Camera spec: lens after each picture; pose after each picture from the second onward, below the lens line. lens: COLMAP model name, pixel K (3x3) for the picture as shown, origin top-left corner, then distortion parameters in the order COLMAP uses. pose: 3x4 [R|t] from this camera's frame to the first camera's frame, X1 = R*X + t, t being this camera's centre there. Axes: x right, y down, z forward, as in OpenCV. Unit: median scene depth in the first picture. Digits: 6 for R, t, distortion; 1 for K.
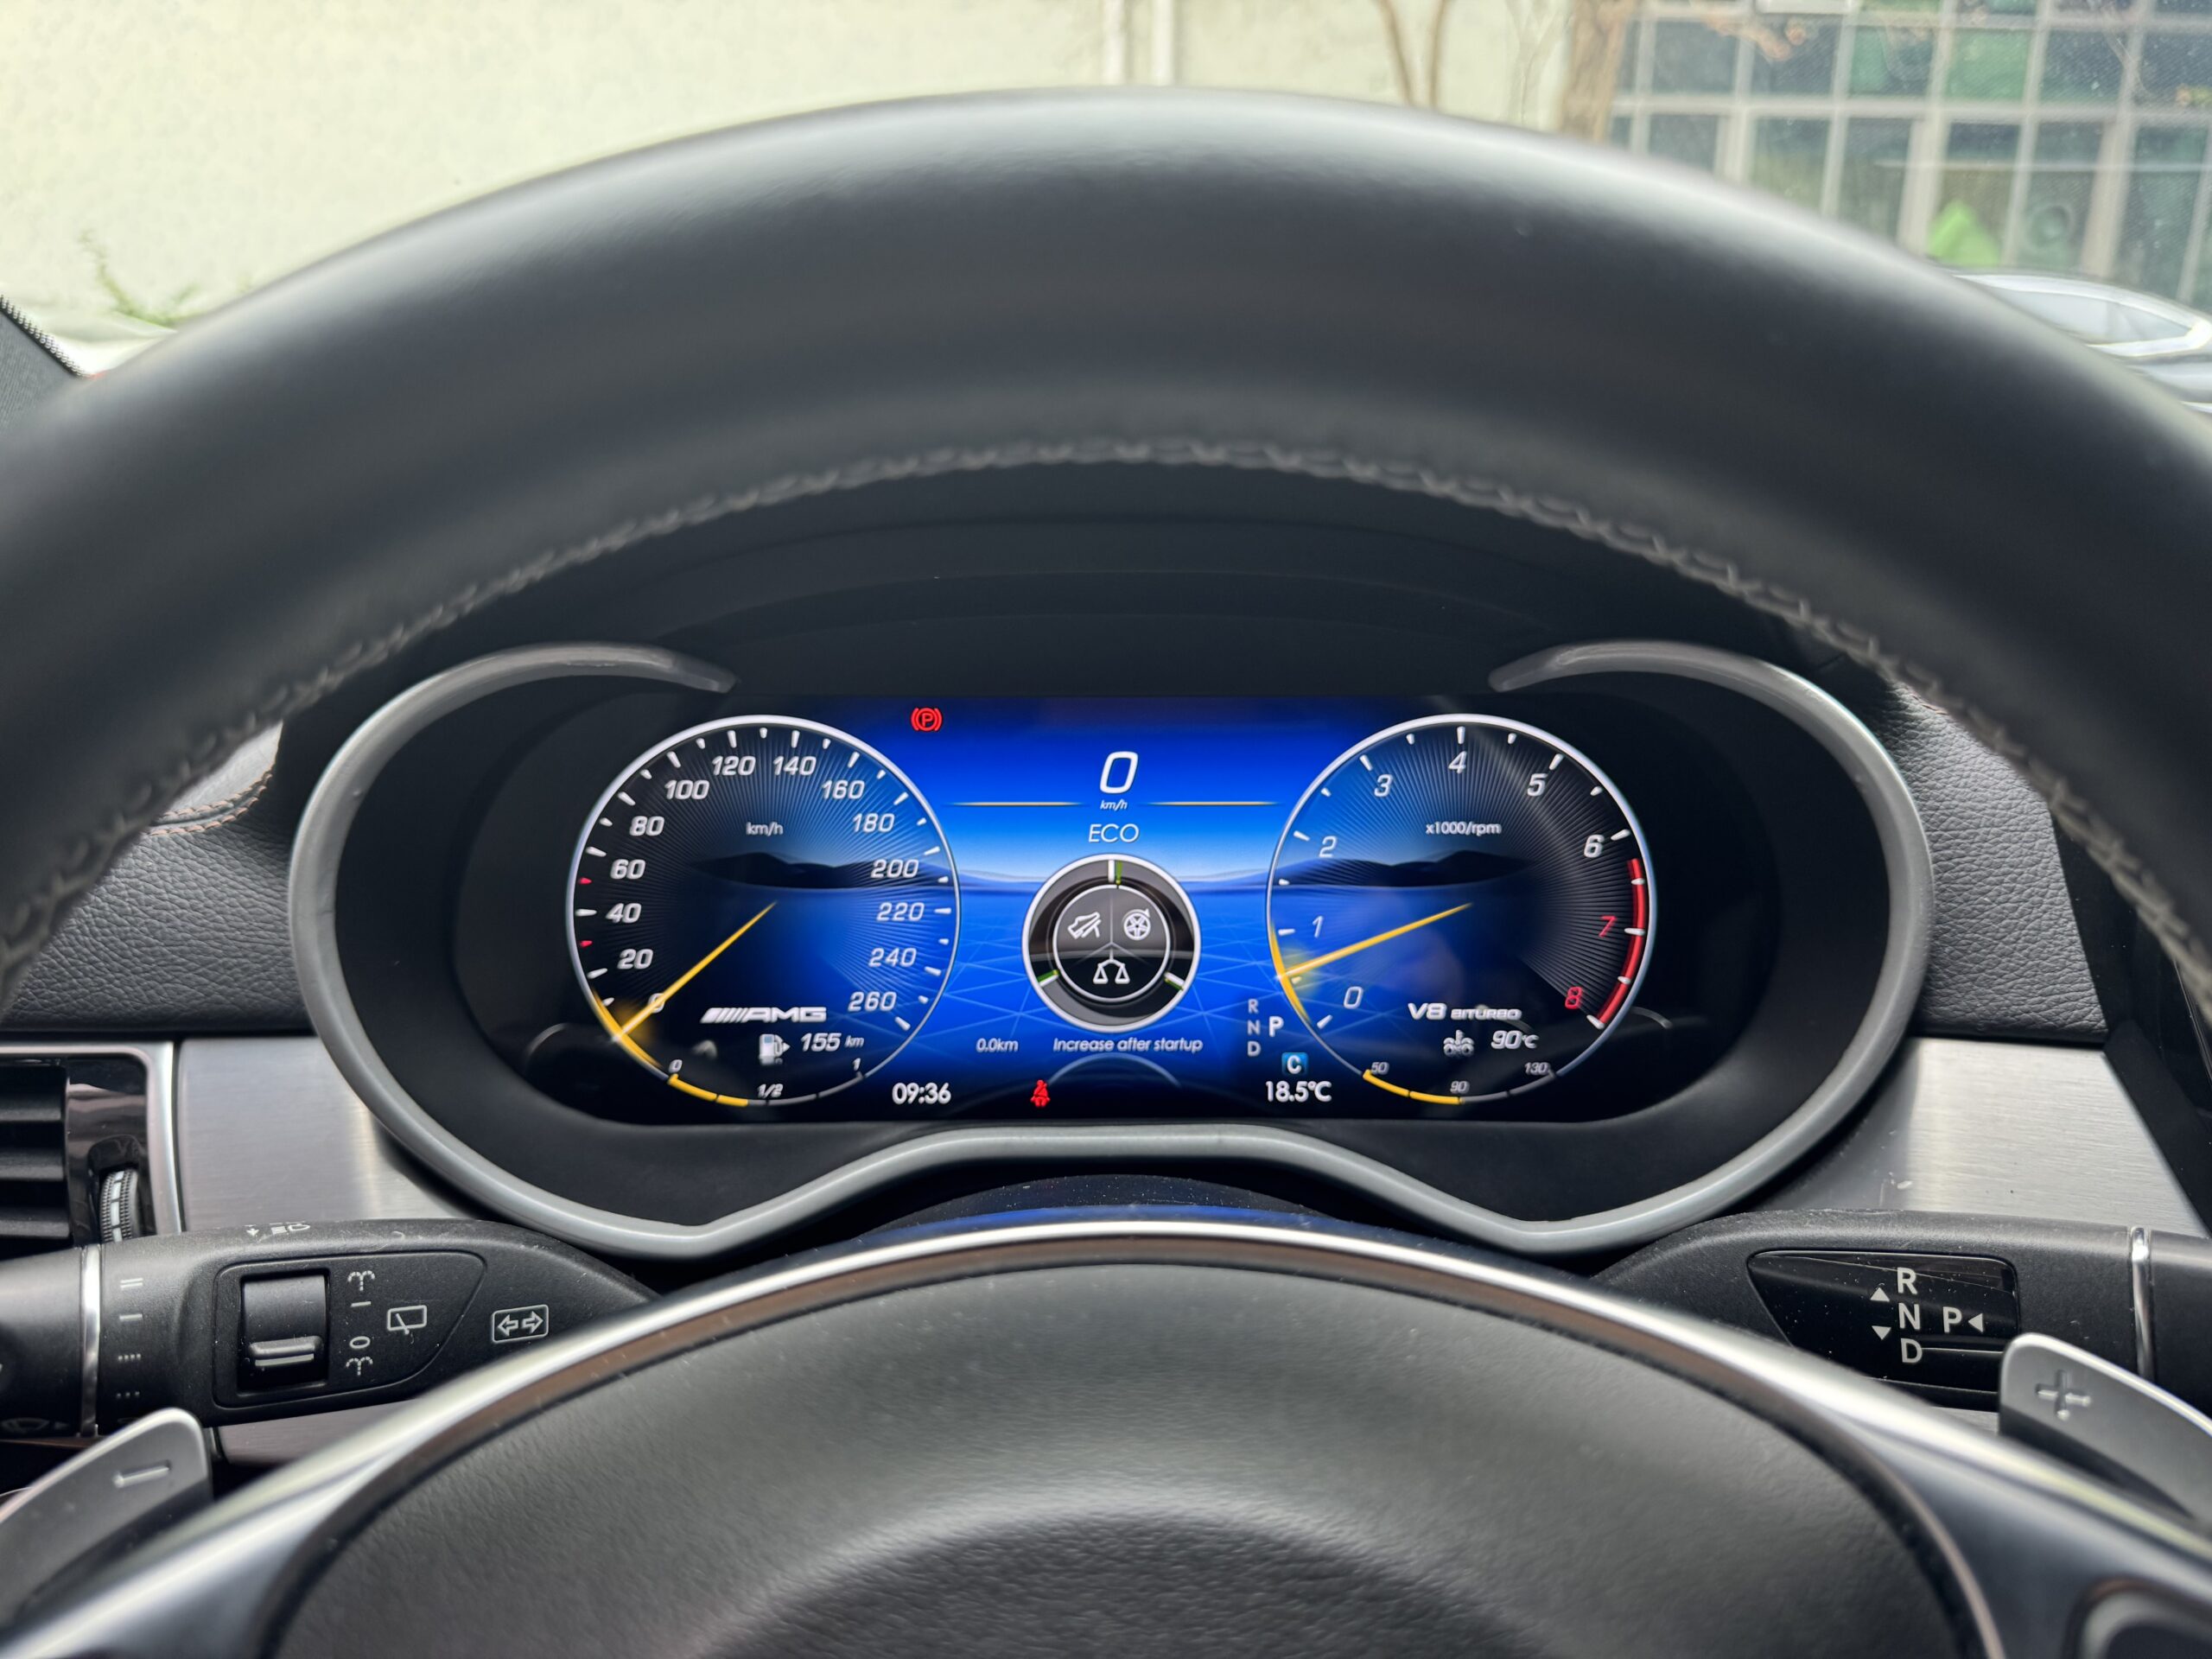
lens RADIAL K [[1656.7, 0, 1104.2], [0, 1656.7, 828.9], [0, 0, 1]] dist [0.001705, -0.024585]
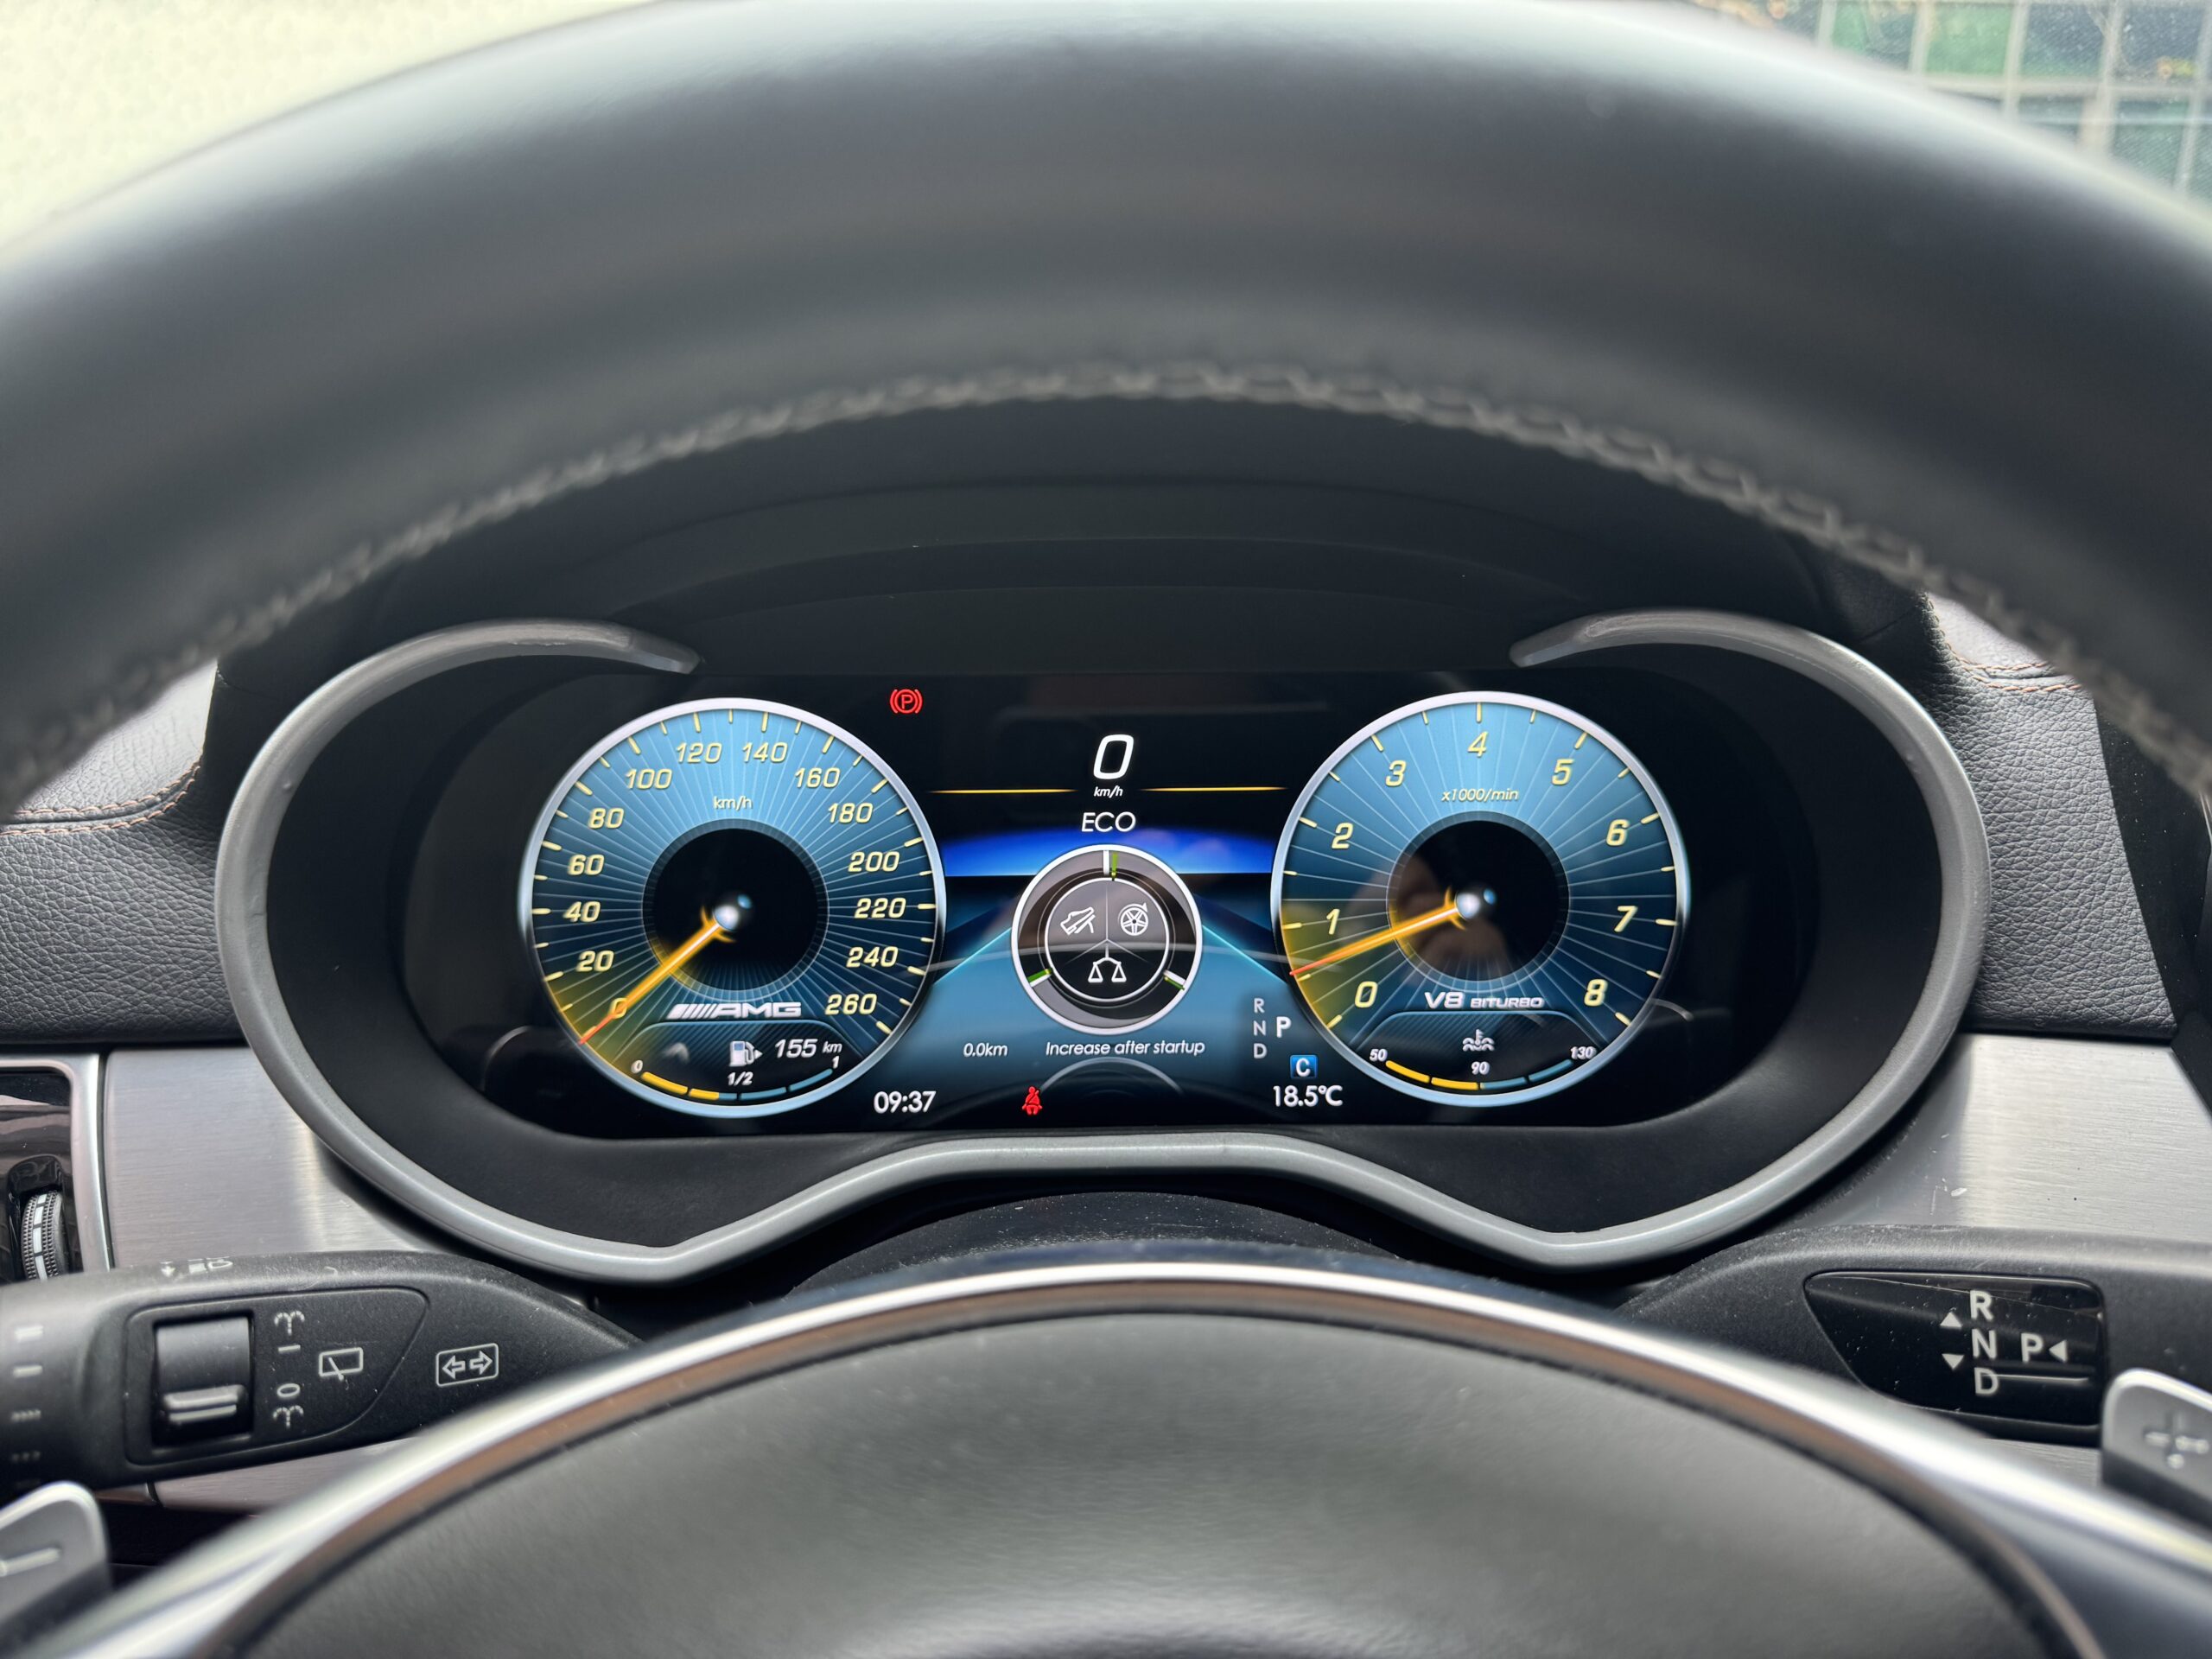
lens RADIAL K [[1656.7, 0, 1104.2], [0, 1656.7, 828.9], [0, 0, 1]] dist [0.001705, -0.024585]
pose [[0.999919, -0.008173, 0.009748, -0.006052], [0.008071, 0.999913, 0.010426, -0.003454], [-0.009832, -0.010346, 0.999898, 0.072574]]
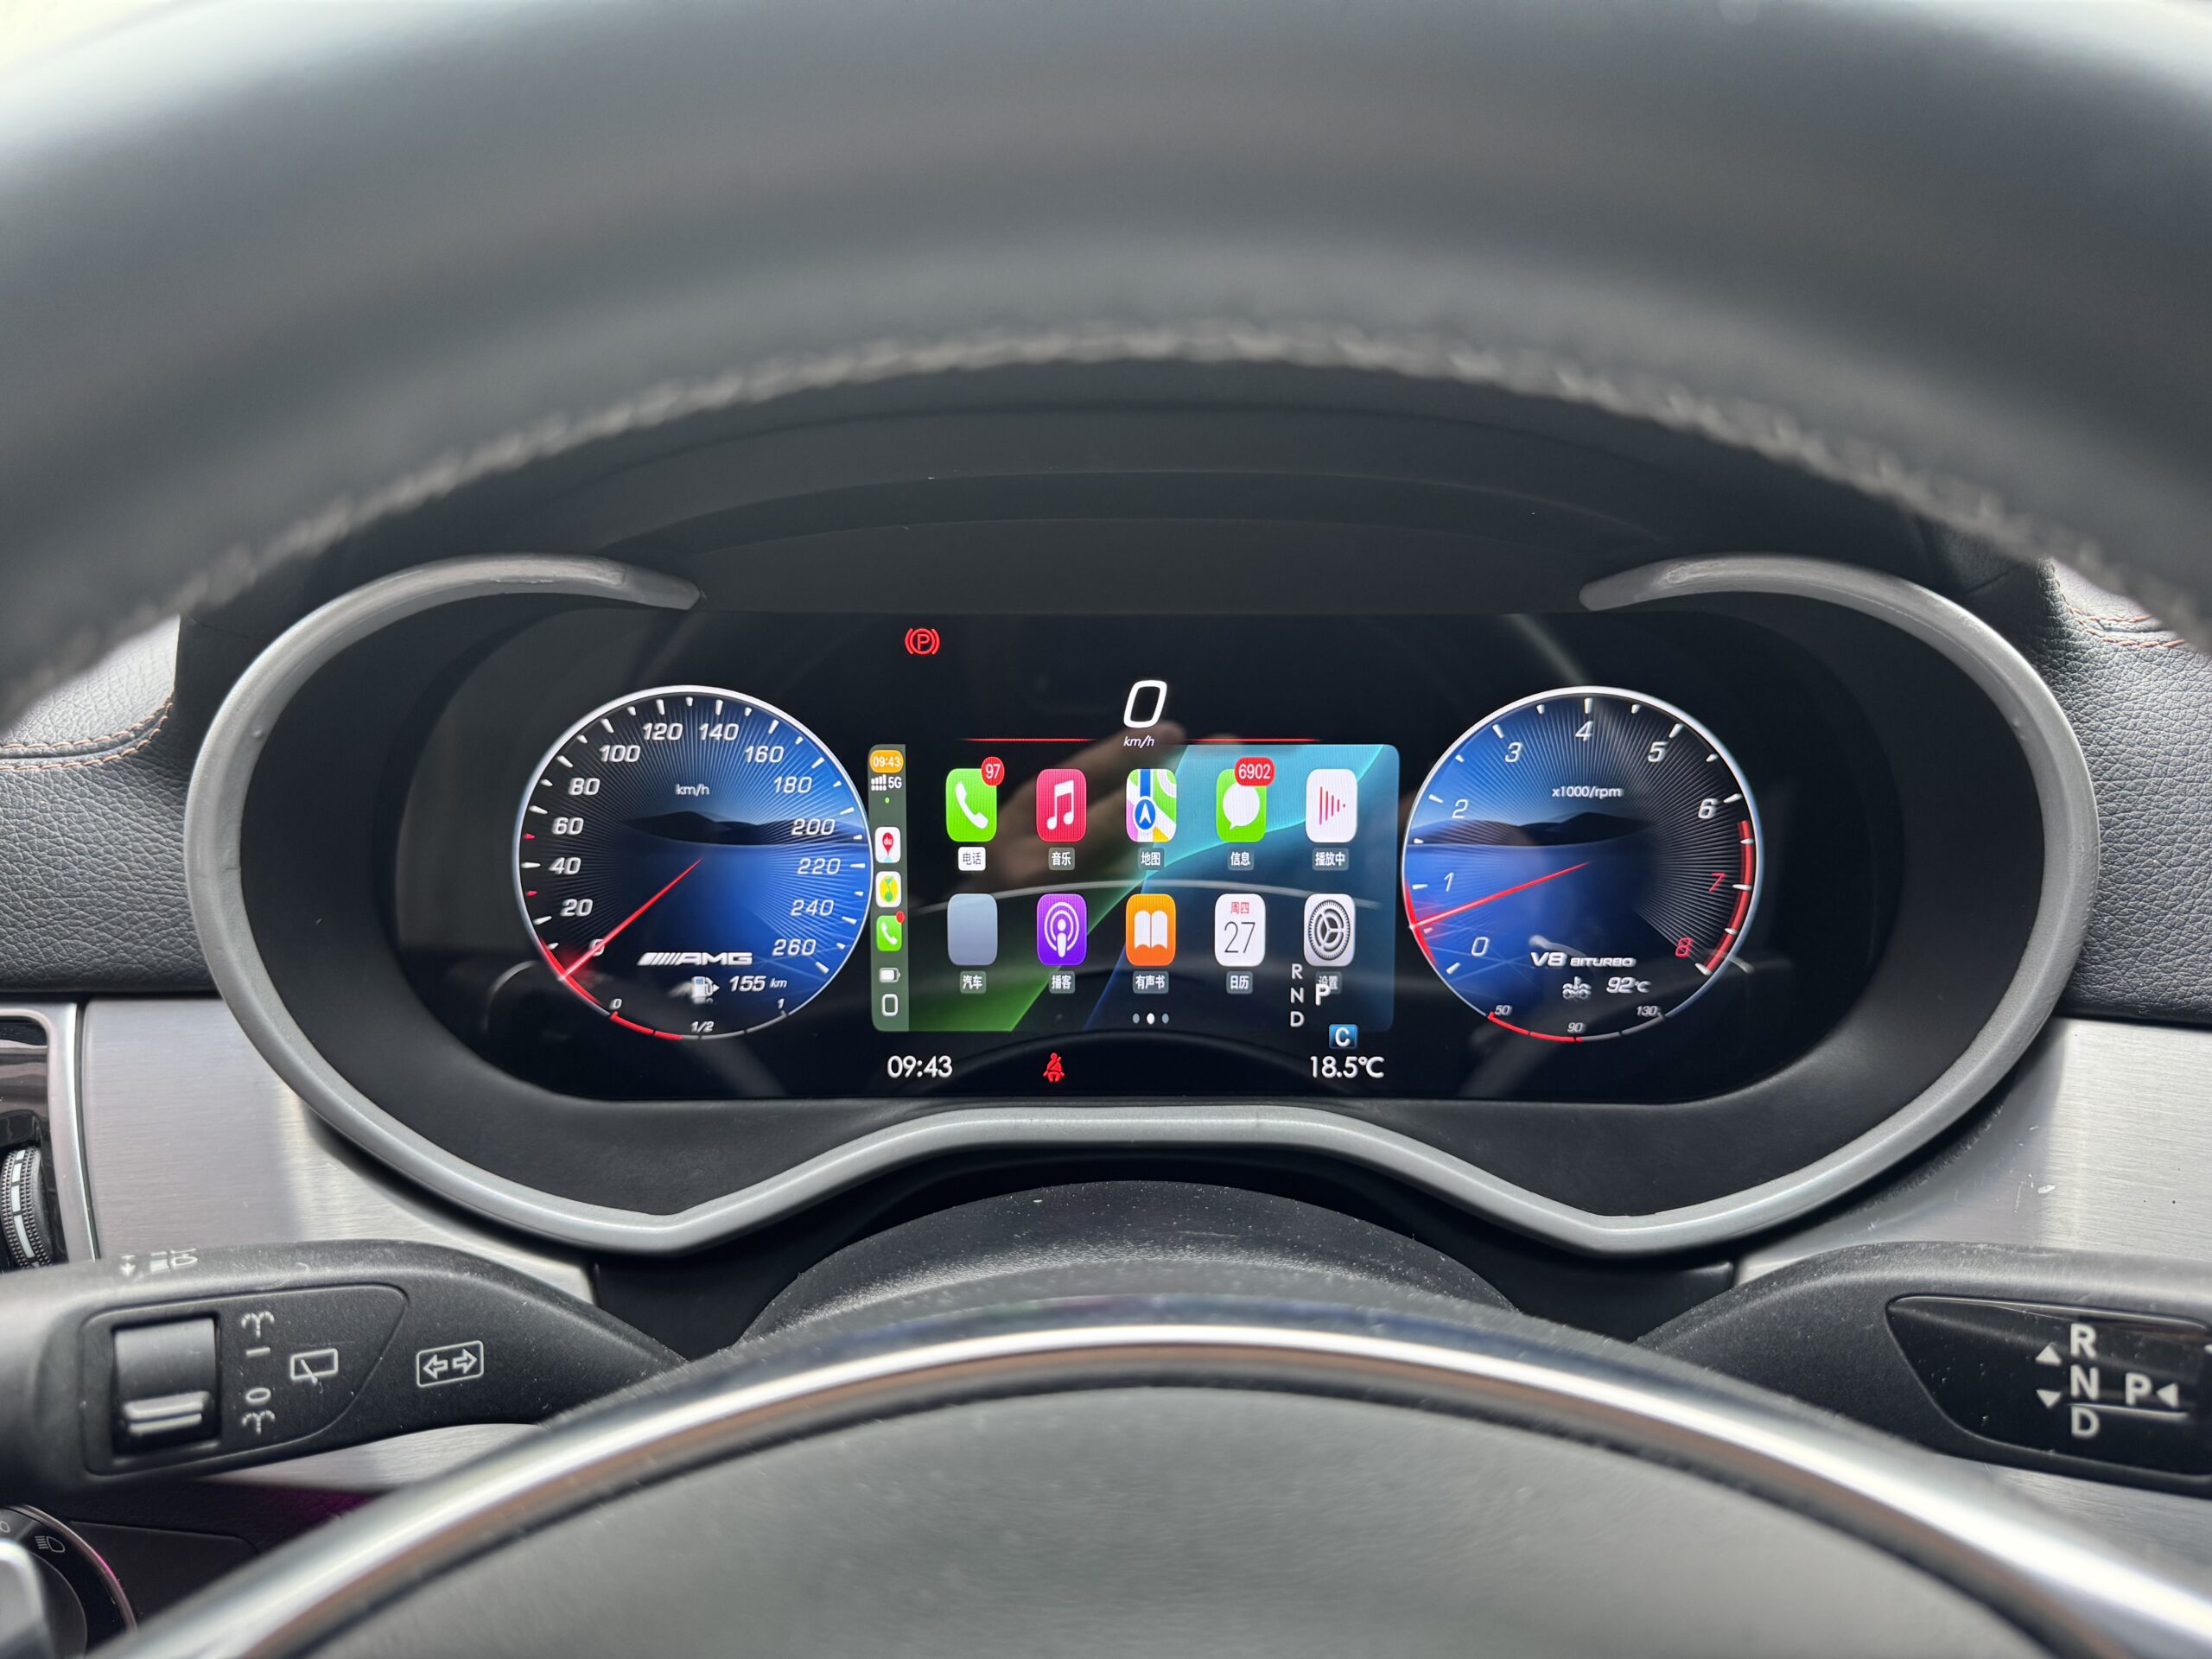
lens RADIAL K [[1656.9, 0, 1103.5], [0, 1656.9, 823.3], [0, 0, 1]] dist [-0.001583, -0.018237]
pose [[0.999954, 0.004026, -0.008749, -0.005451], [-0.003337, 0.996996, 0.077376, -0.041804], [0.009035, -0.077344, 0.996964, 0.142124]]
